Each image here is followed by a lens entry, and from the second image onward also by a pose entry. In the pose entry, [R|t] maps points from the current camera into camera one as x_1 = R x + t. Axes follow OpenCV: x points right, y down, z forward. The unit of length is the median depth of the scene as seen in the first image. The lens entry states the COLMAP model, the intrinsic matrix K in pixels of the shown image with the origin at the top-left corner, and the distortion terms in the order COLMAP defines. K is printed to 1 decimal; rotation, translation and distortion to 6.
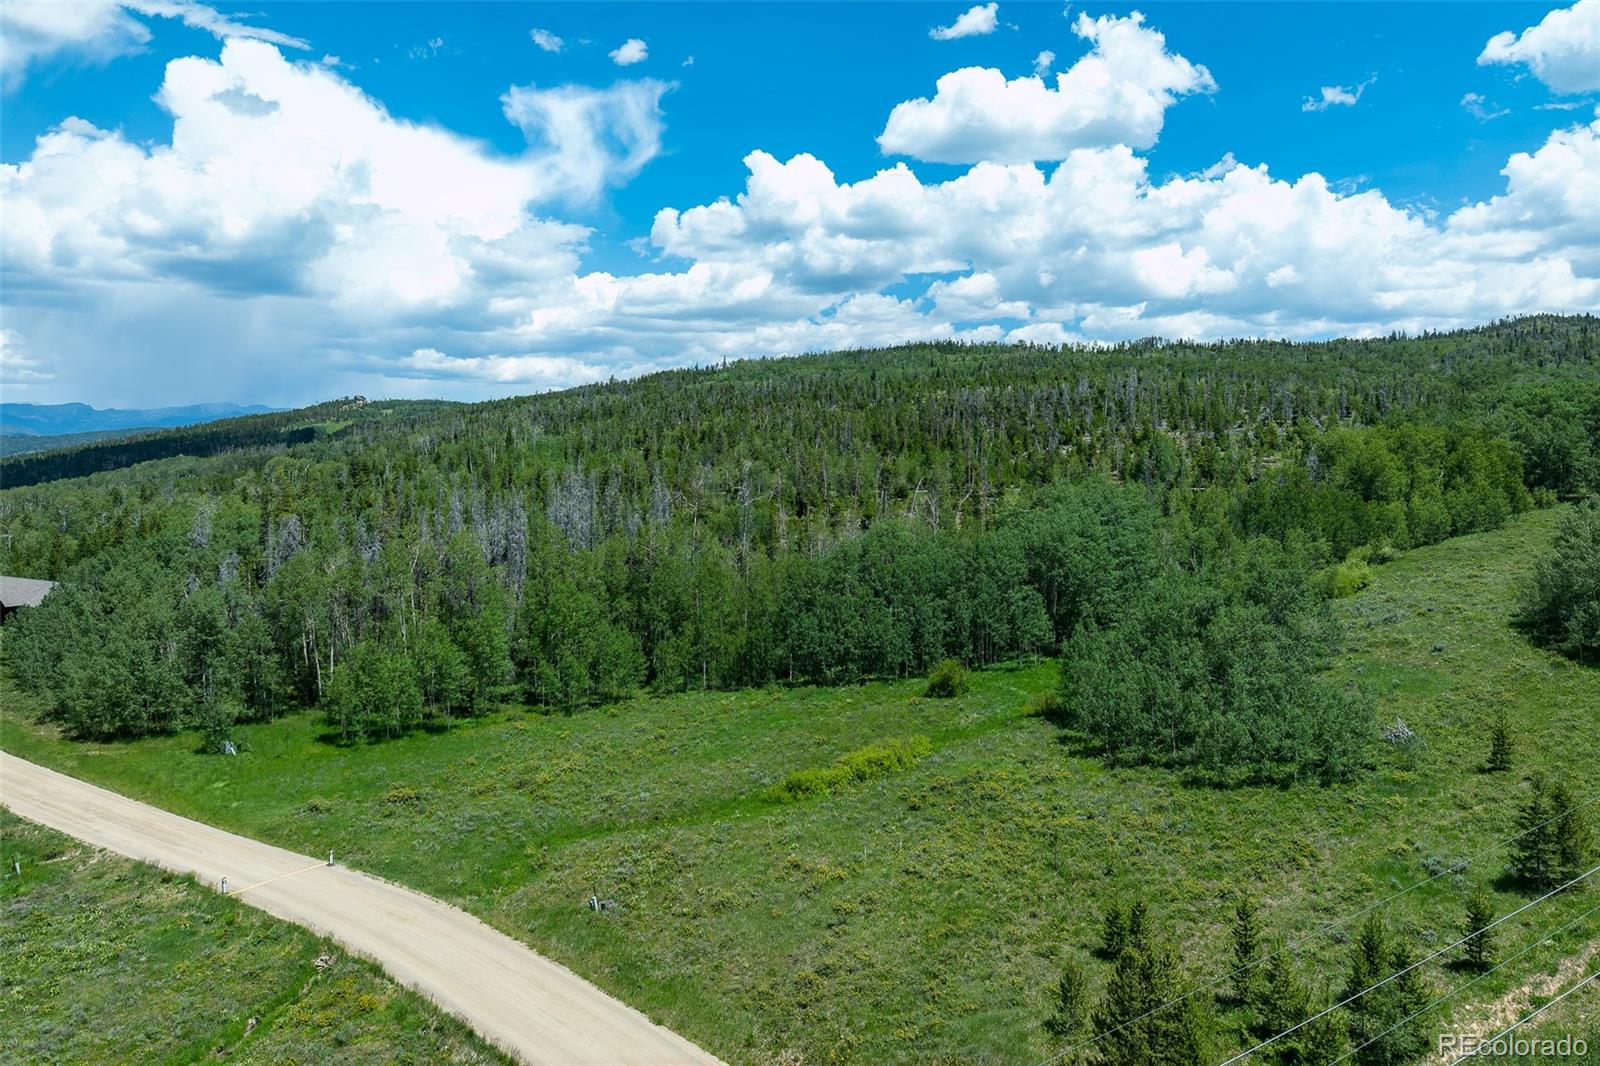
lens RADIAL K [[1099.0, 0, 800.0], [0, 1099.0, 533.0], [0, 0, 1]] dist [-0.005227, -0.001382]
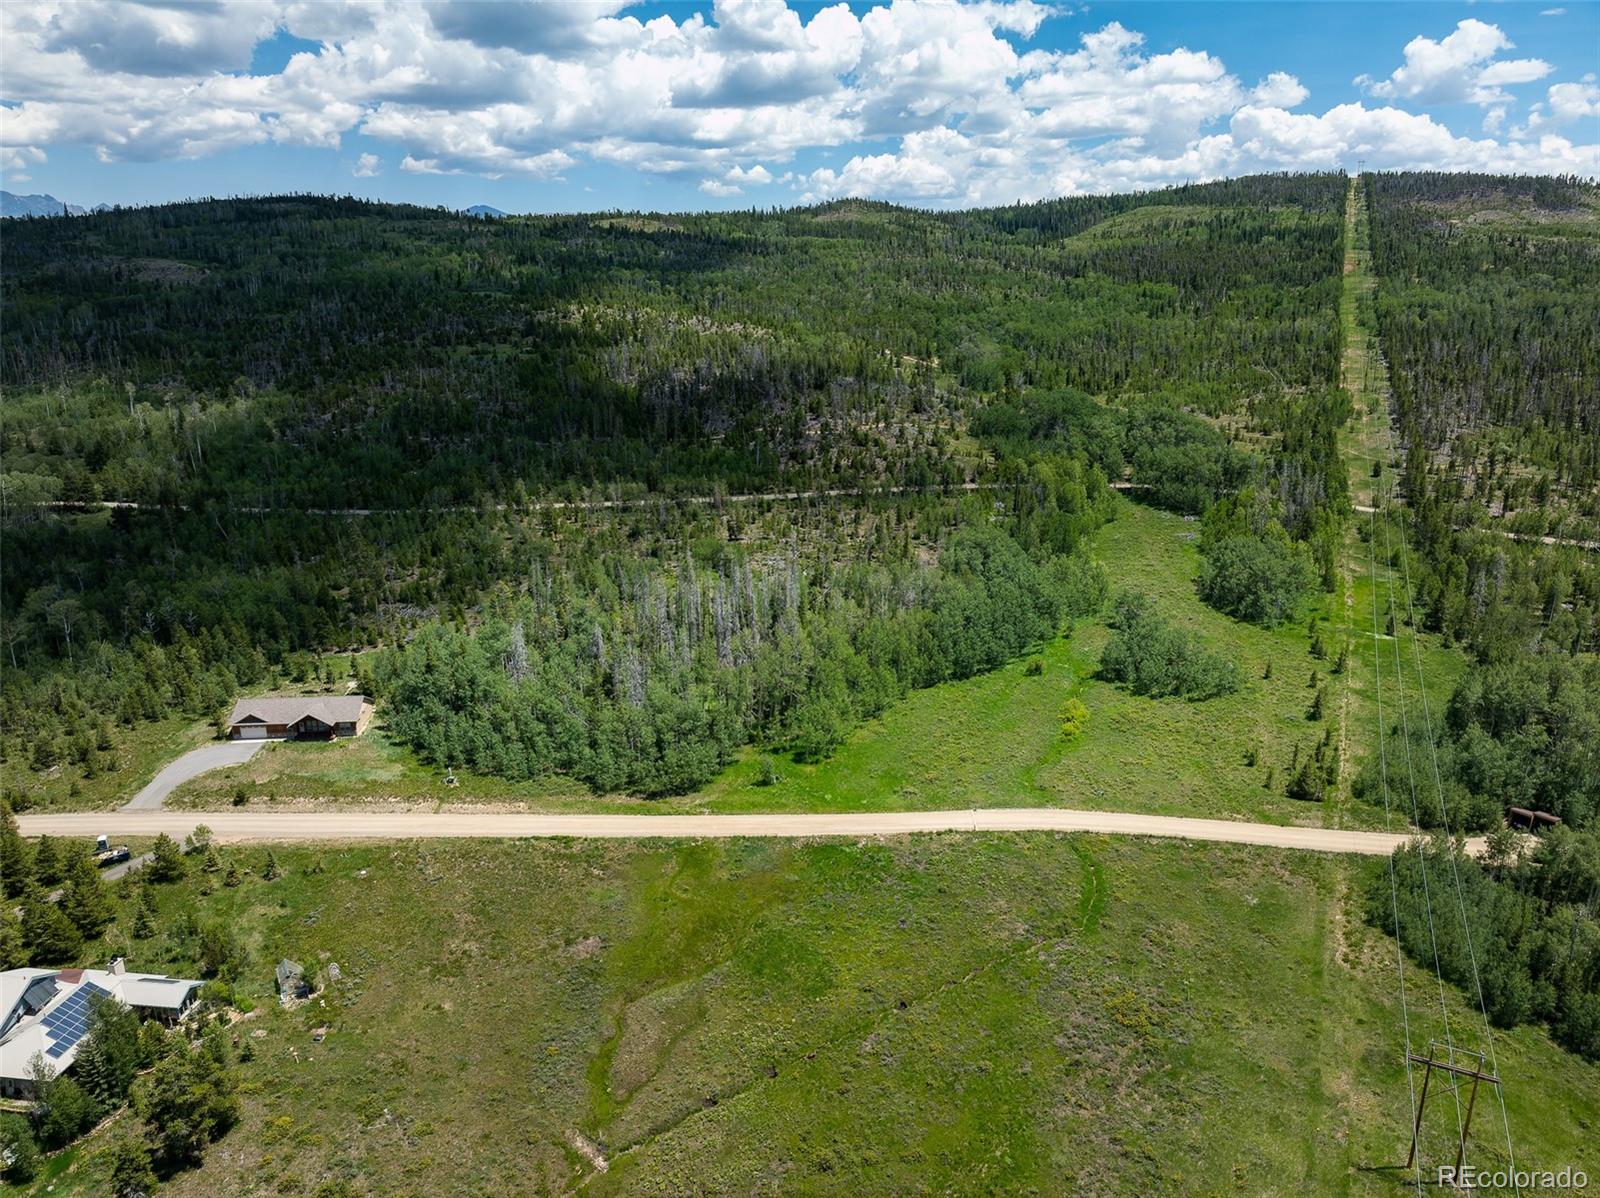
lens RADIAL K [[1081.9, 0, 800.0], [0, 1081.9, 599.0], [0, 0, 1]] dist [-0.002093, -0.005320]
pose [[0.814149, -0.163425, 0.557184, -1.908602], [0.037156, 0.972272, 0.230881, -0.687802], [-0.579466, -0.167269, 0.797646, -0.579407]]
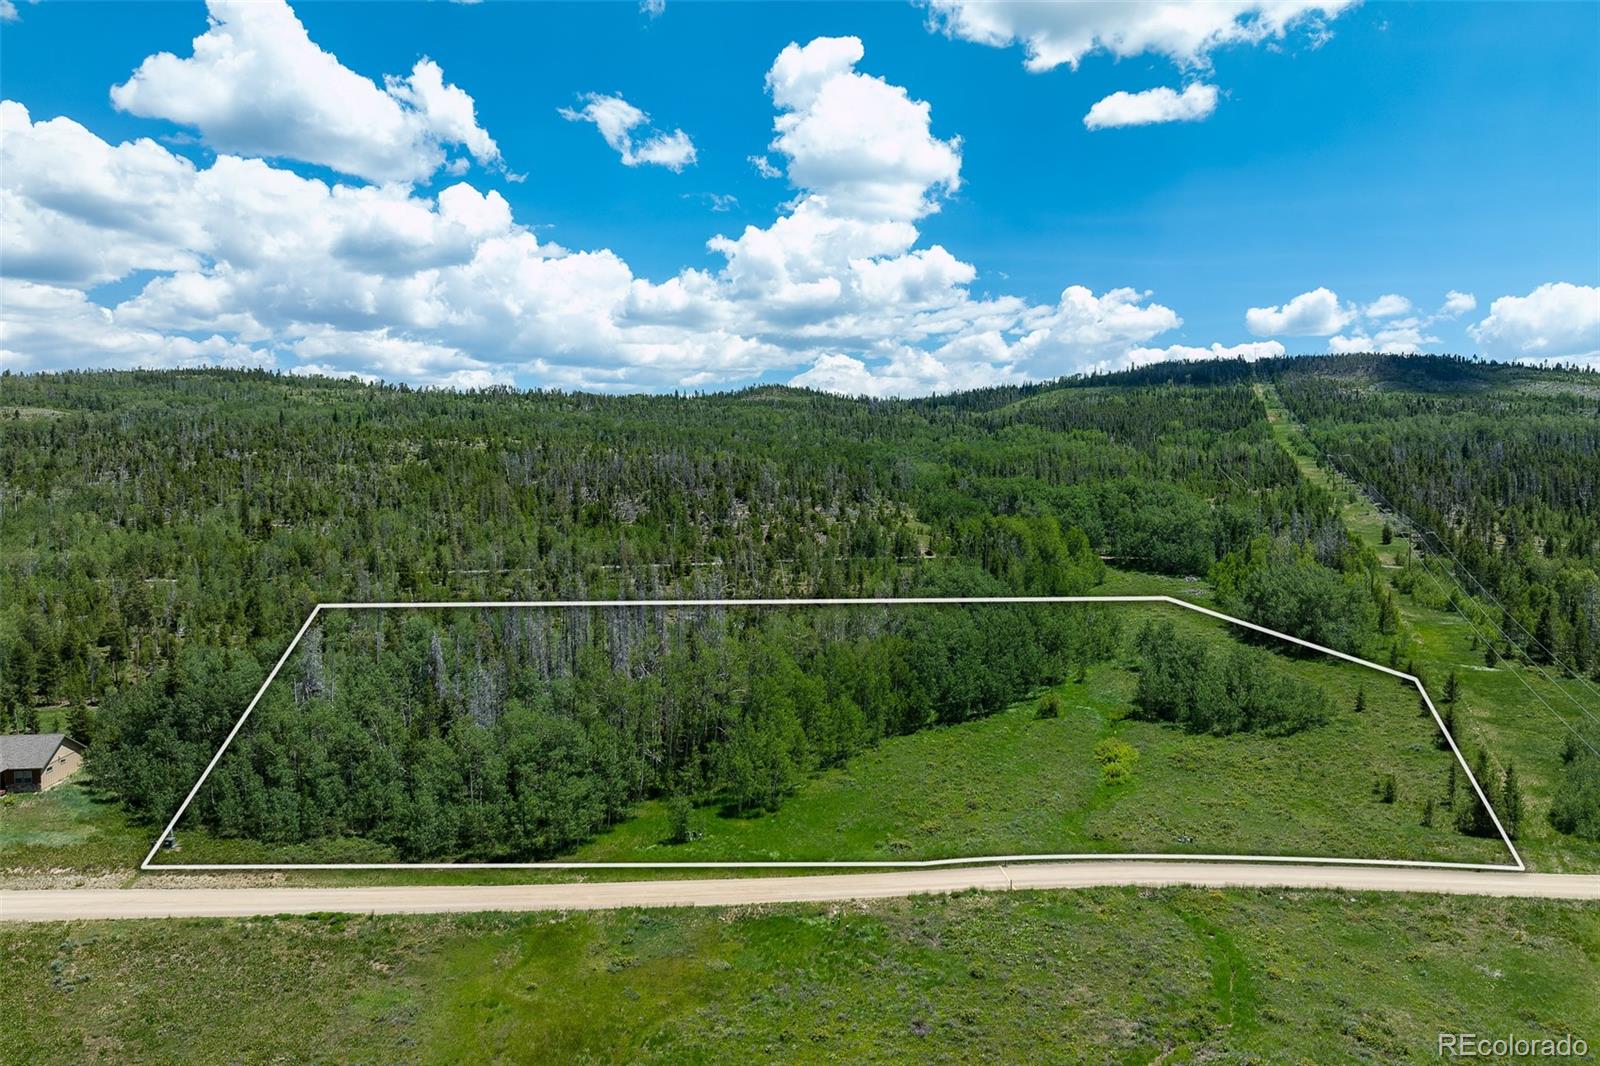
lens RADIAL K [[1089.2, 0, 800.0], [0, 1089.2, 533.0], [0, 0, 1]] dist [-0.004450, 0.002455]
pose [[0.770640, -0.021274, 0.636915, -1.548597], [0.039533, 0.999114, -0.014462, -0.151817], [-0.636043, 0.036324, 0.770798, -0.020525]]
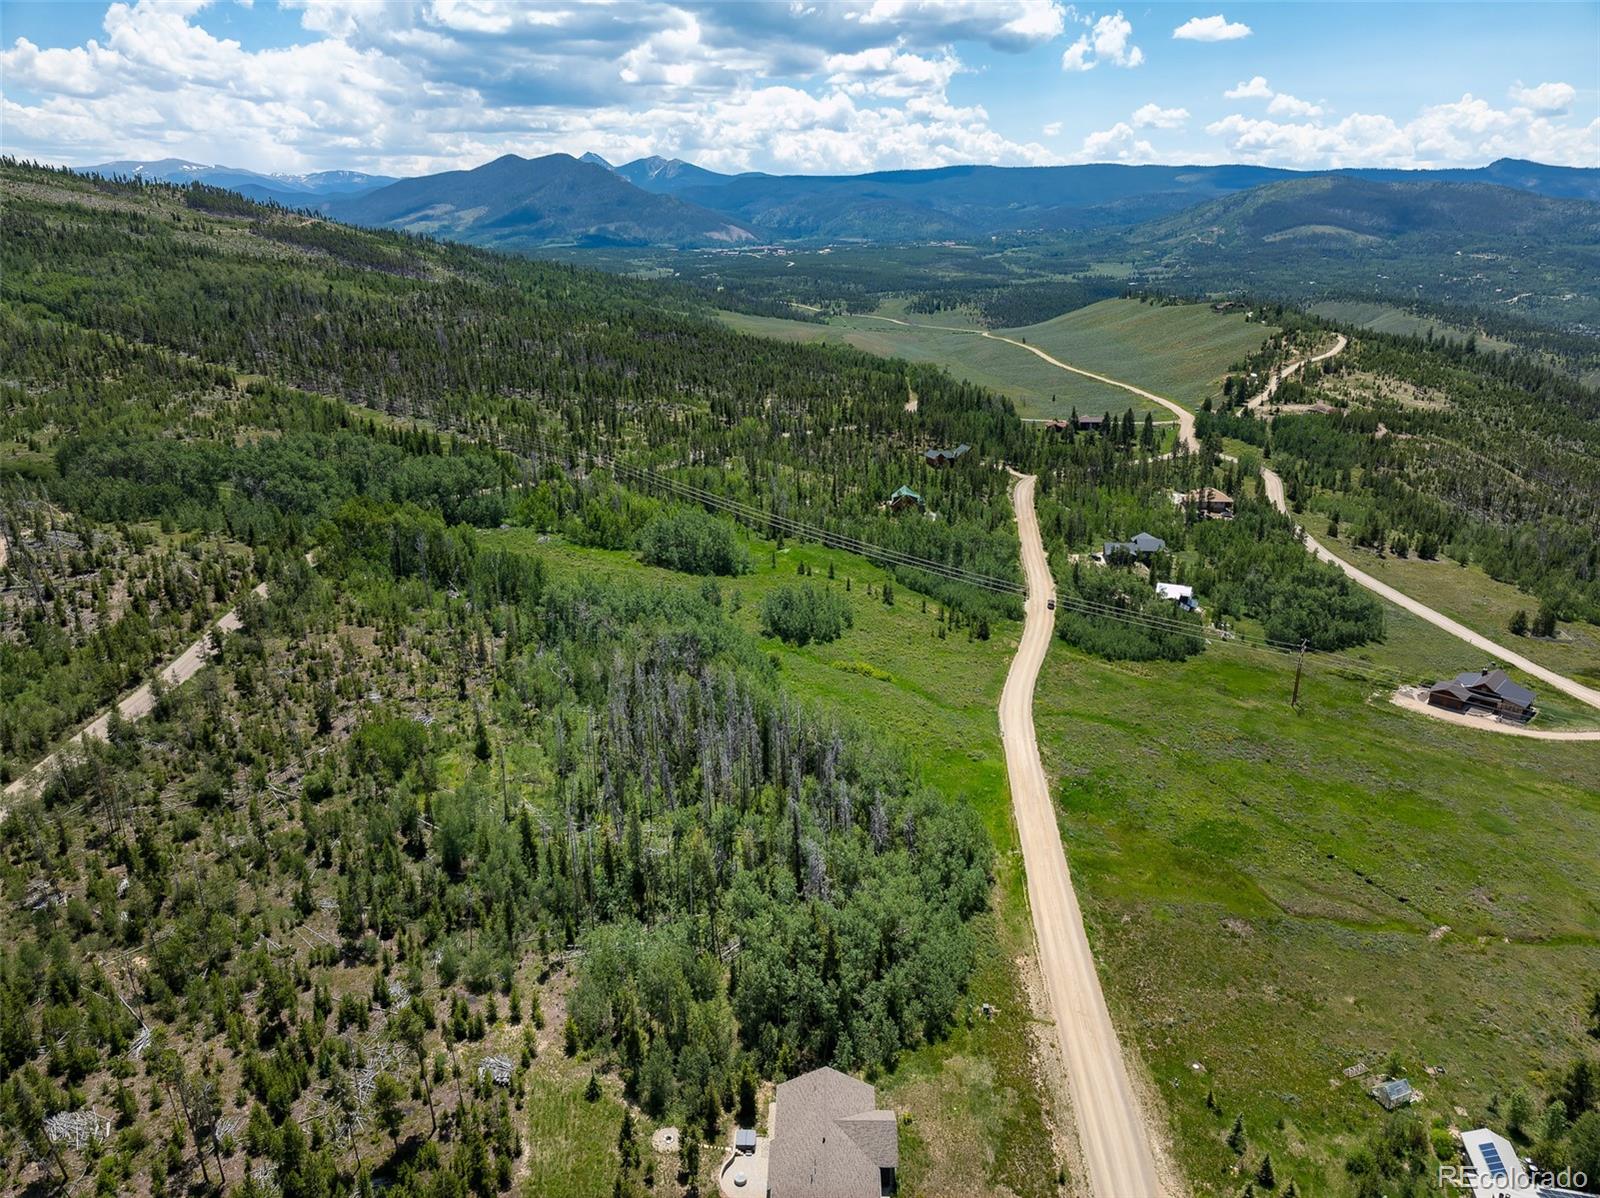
lens RADIAL K [[1099.5, 0, 800.0], [0, 1099.5, 599.0], [0, 0, 1]] dist [0.002698, 0.001857]
pose [[-0.486973, -0.278411, 0.827855, -2.477616], [0.057581, 0.935540, 0.348497, -1.109350], [-0.871517, 0.217377, -0.439552, 2.631723]]
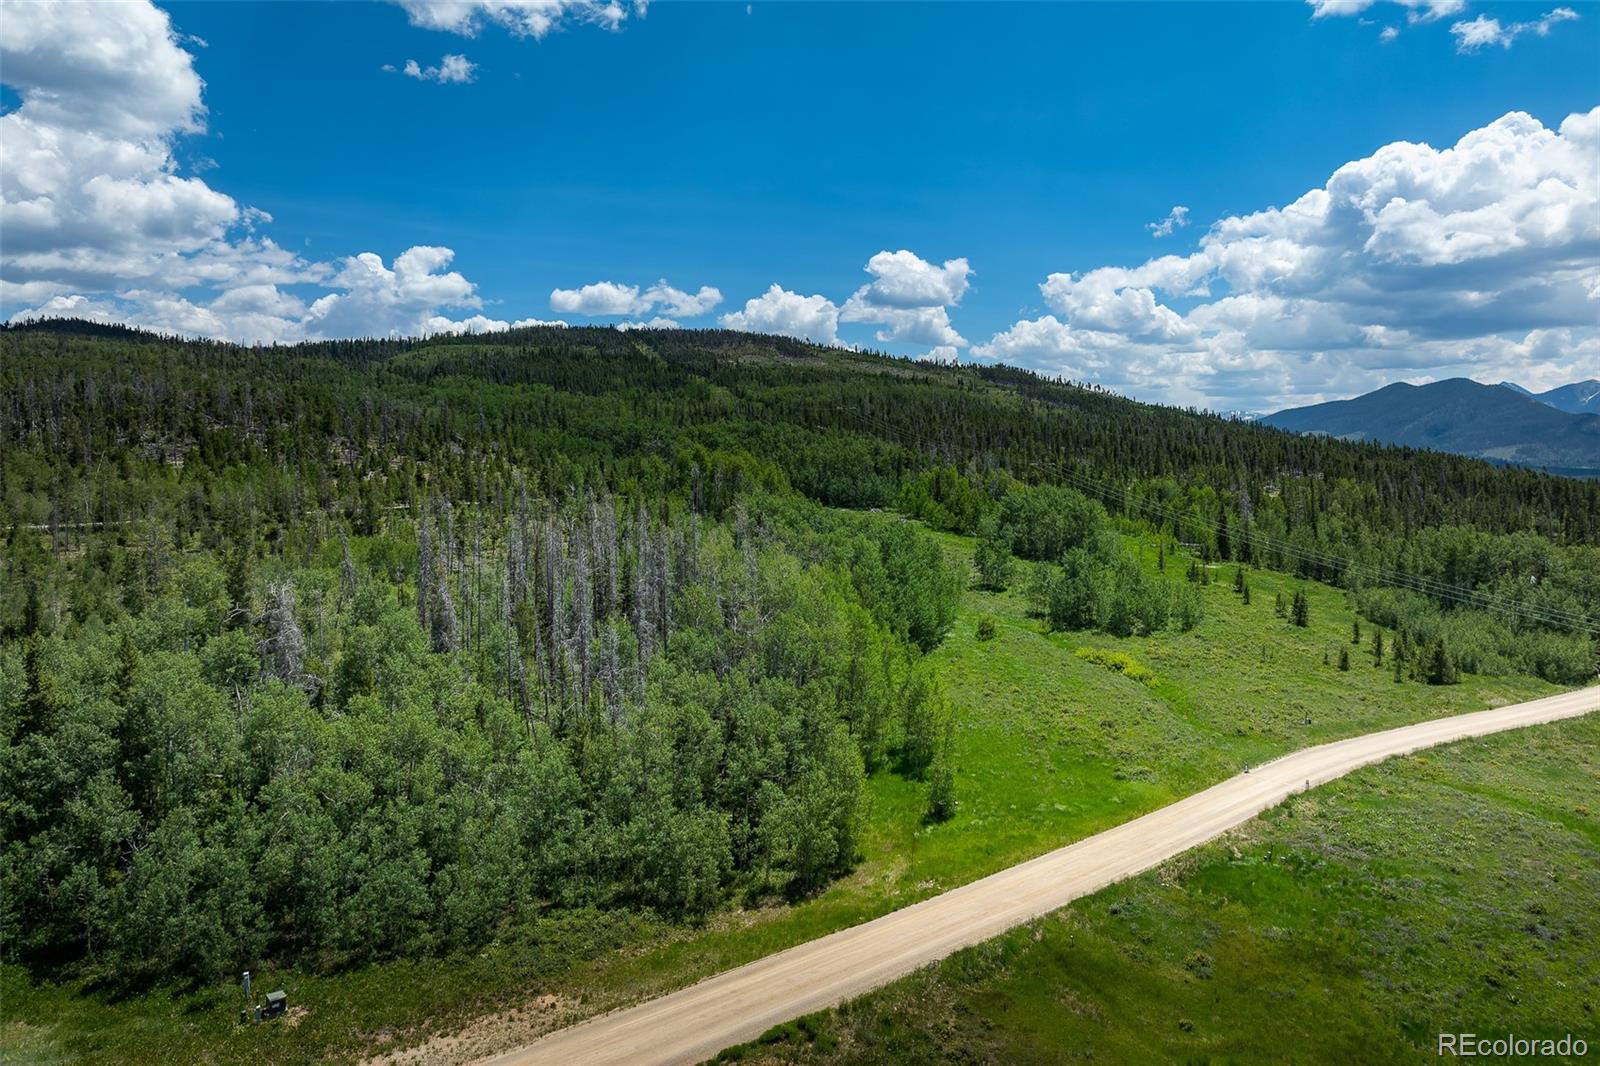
lens RADIAL K [[1089.2, 0, 800.0], [0, 1089.2, 533.0], [0, 0, 1]] dist [-0.004450, 0.002455]
pose [[0.248436, -0.058288, 0.966893, -1.874858], [0.059884, 0.997203, 0.044728, -0.113601], [-0.966795, 0.046789, 0.251231, 1.138833]]
